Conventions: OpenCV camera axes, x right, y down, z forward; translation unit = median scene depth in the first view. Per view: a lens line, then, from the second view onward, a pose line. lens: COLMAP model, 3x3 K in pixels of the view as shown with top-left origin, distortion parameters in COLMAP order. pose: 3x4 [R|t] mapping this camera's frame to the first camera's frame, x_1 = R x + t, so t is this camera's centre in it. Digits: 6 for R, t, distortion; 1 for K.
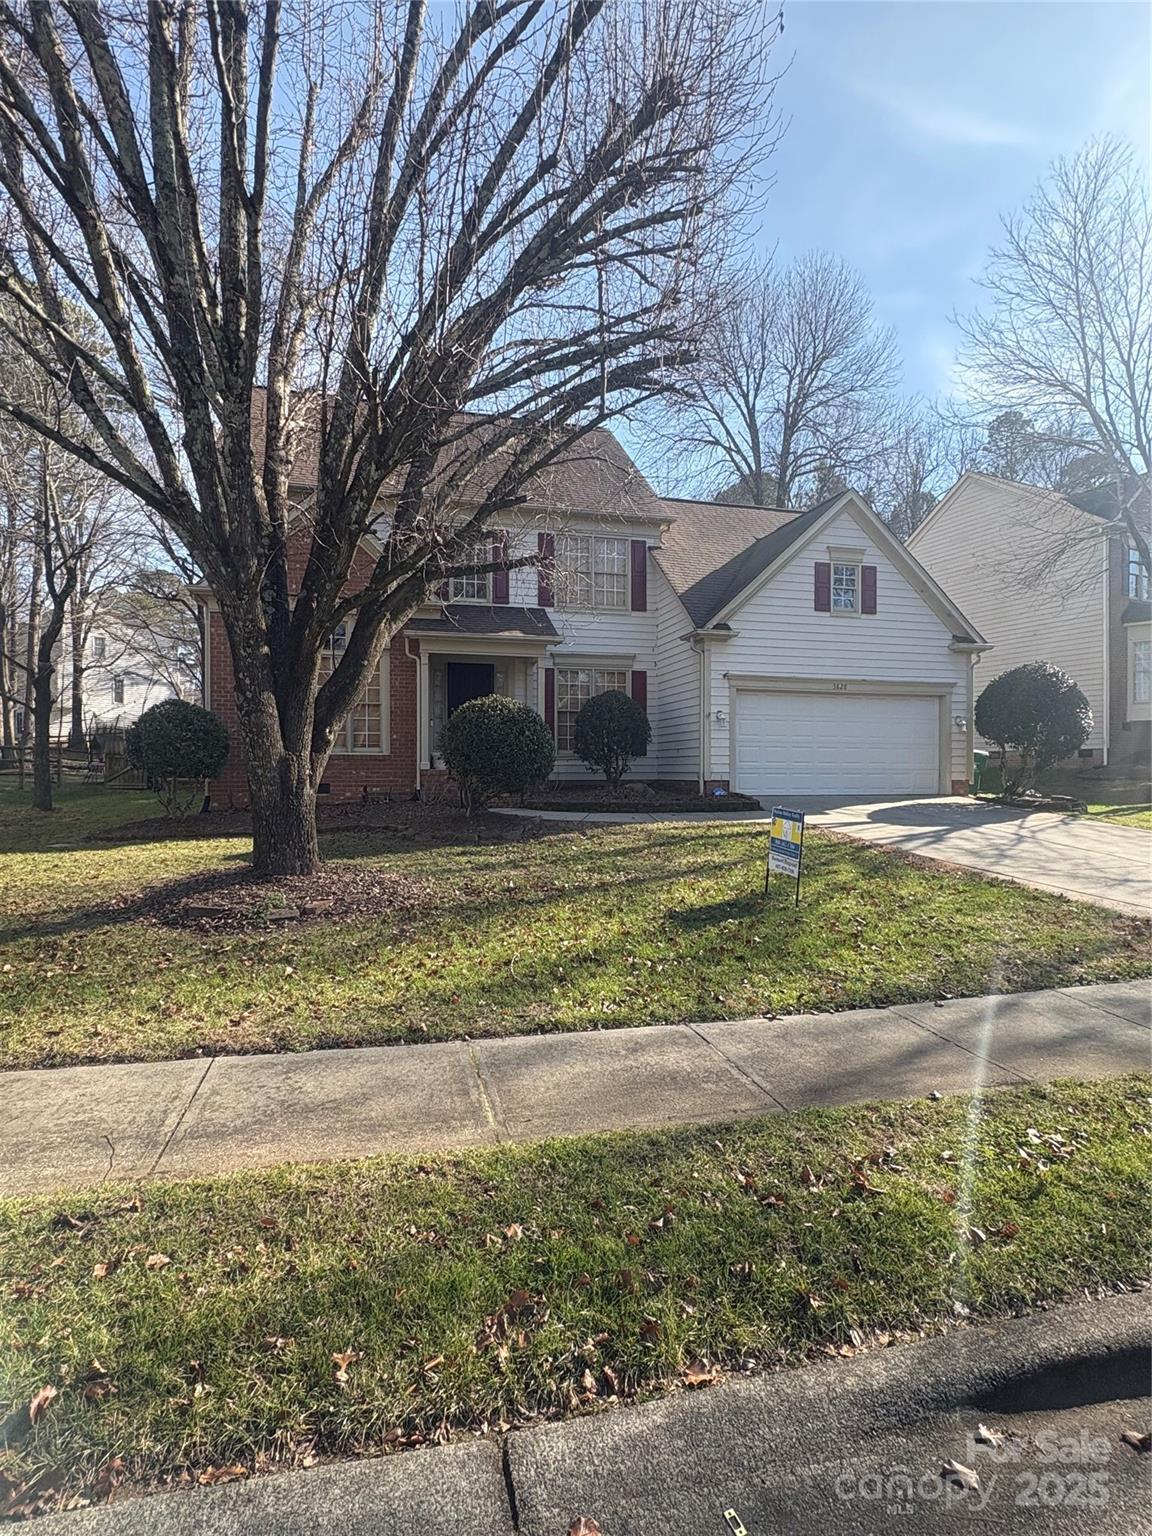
lens RADIAL K [[768.4, 0, 579.6], [0, 768.4, 765.0], [0, 0, 1]] dist [-0.000780, 0.000021]
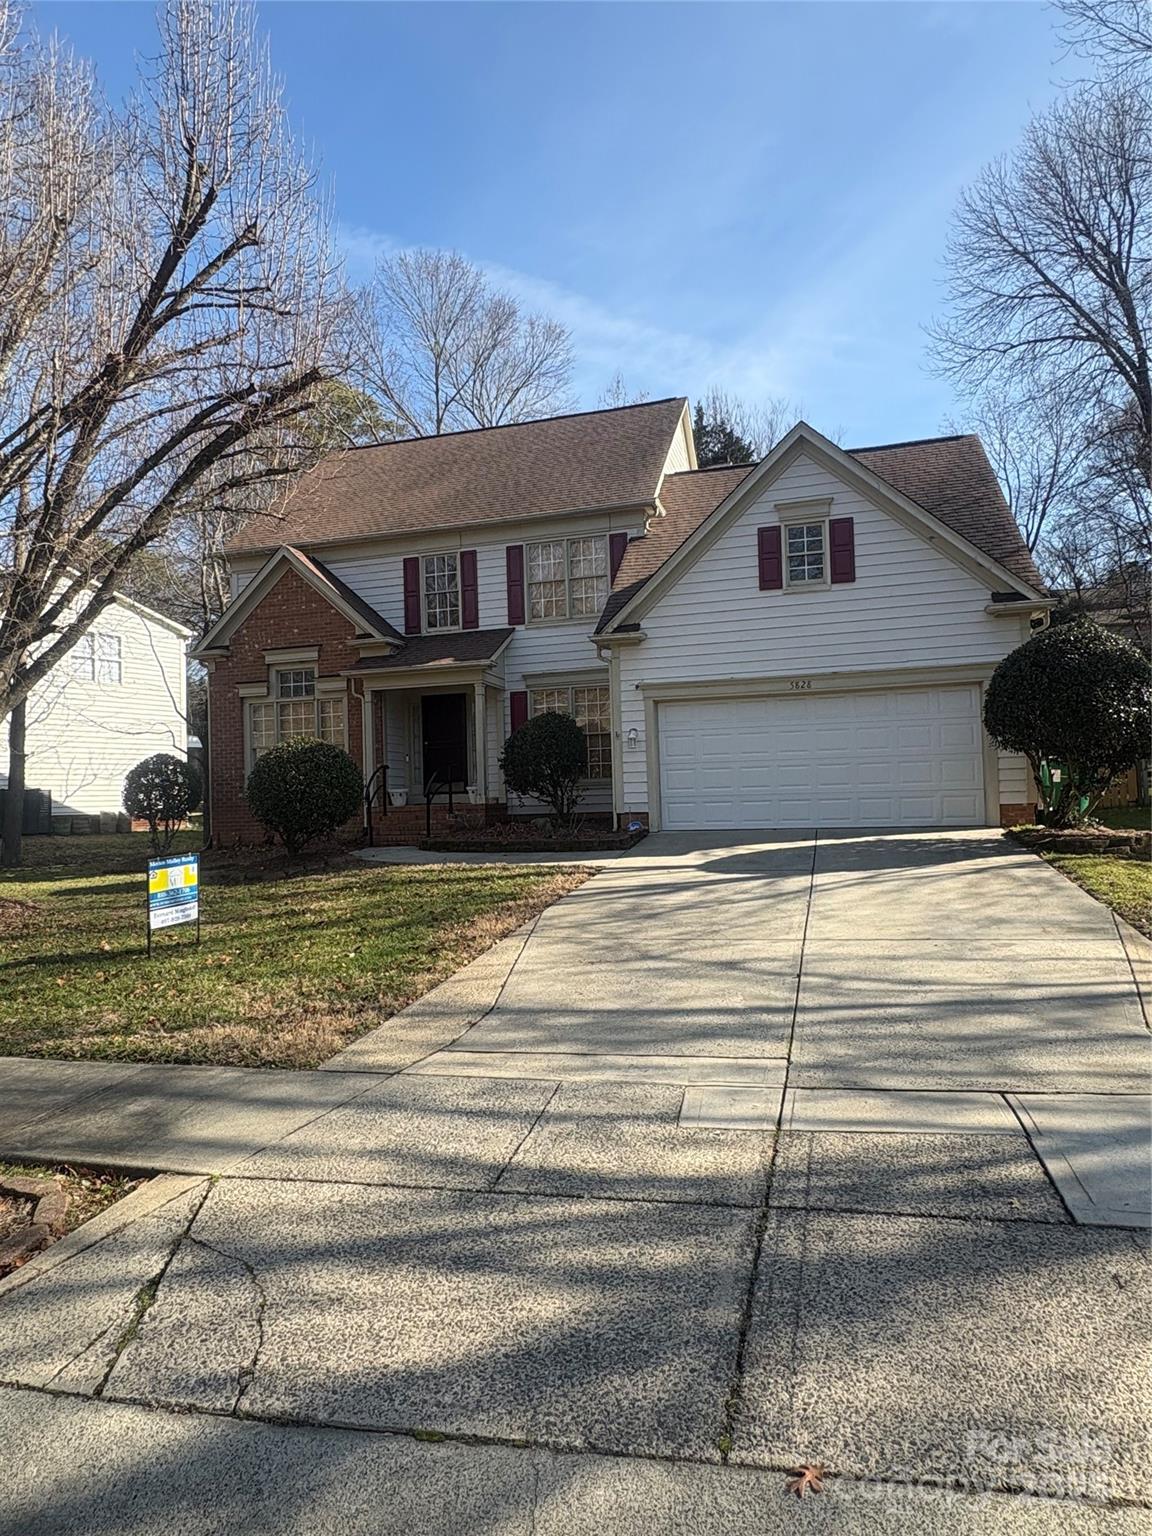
lens RADIAL K [[895.4, 0, 577.2], [0, 895.4, 771.9], [0, 0, 1]] dist [-0.000656, -0.000062]
pose [[0.852831, -0.040488, -0.520616, 0.610109], [0.030456, 0.999149, -0.027814, 0.001490], [0.521299, 0.007865, 0.853338, 0.135252]]
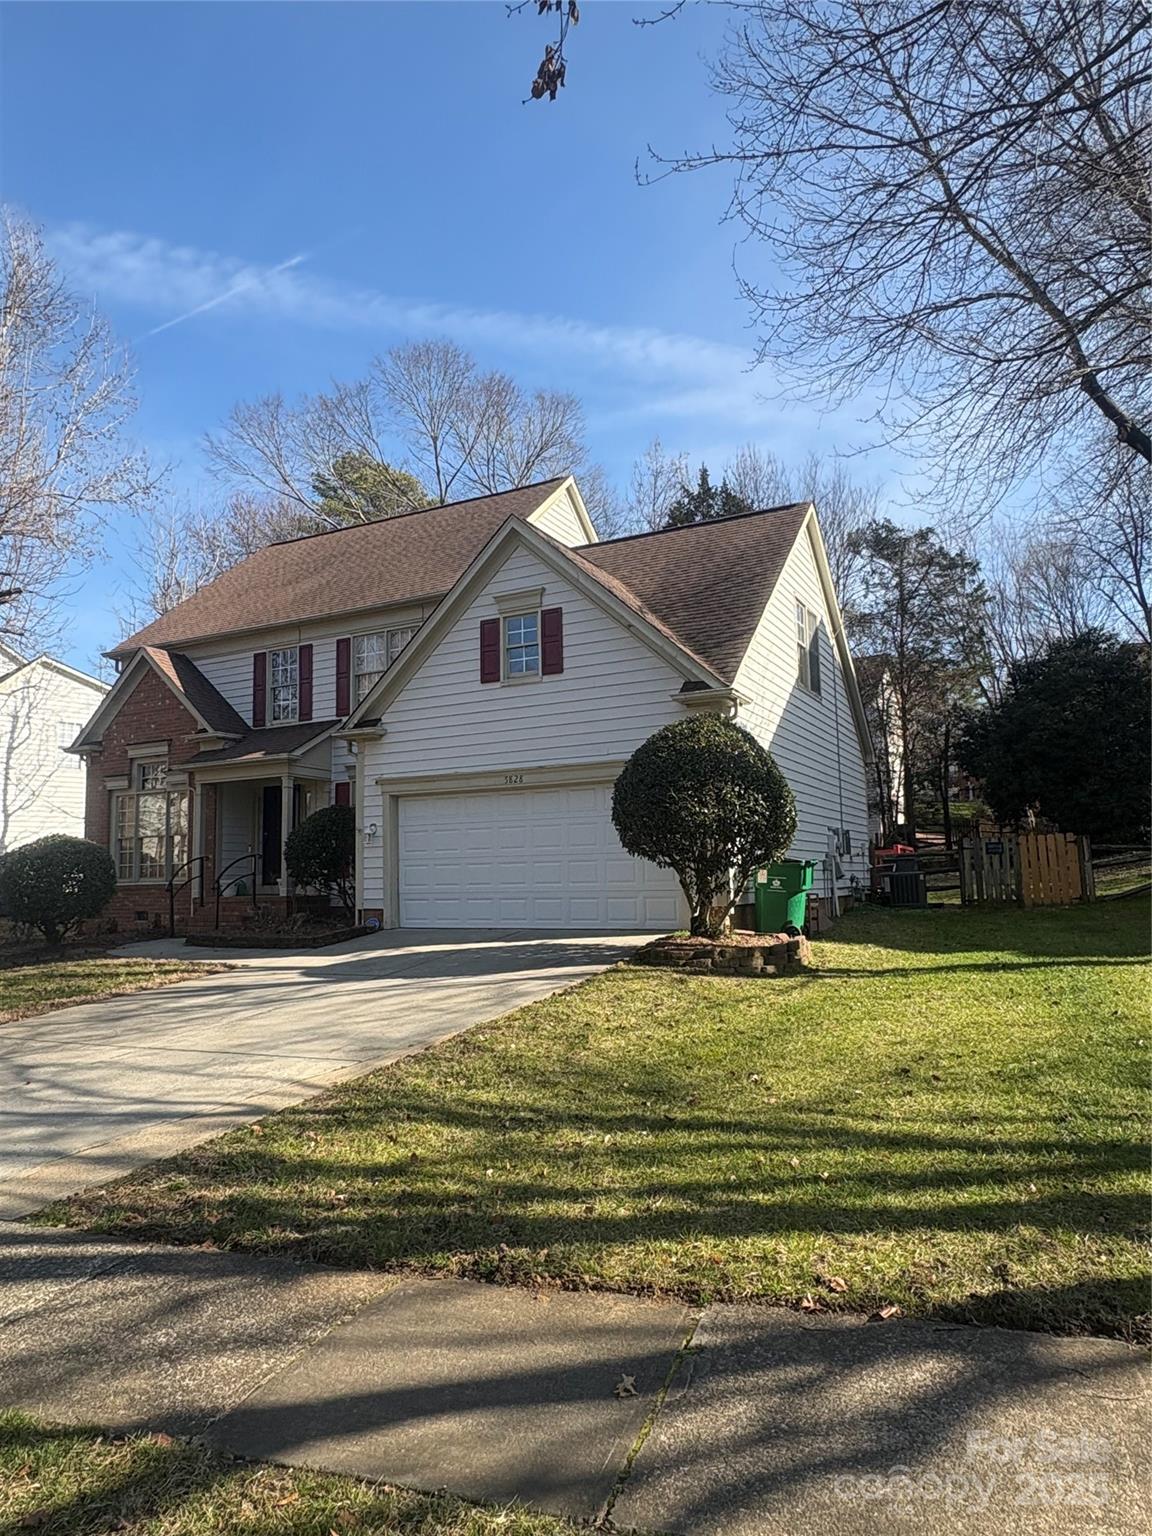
lens RADIAL K [[982.1, 0, 574.9], [0, 982.1, 773.6], [0, 0, 1]] dist [-0.006136, -0.000383]
pose [[0.732864, -0.089244, -0.674497, 1.019931], [0.023018, 0.994045, -0.106514, -0.006337], [0.679986, 0.062535, 0.730554, 0.357397]]
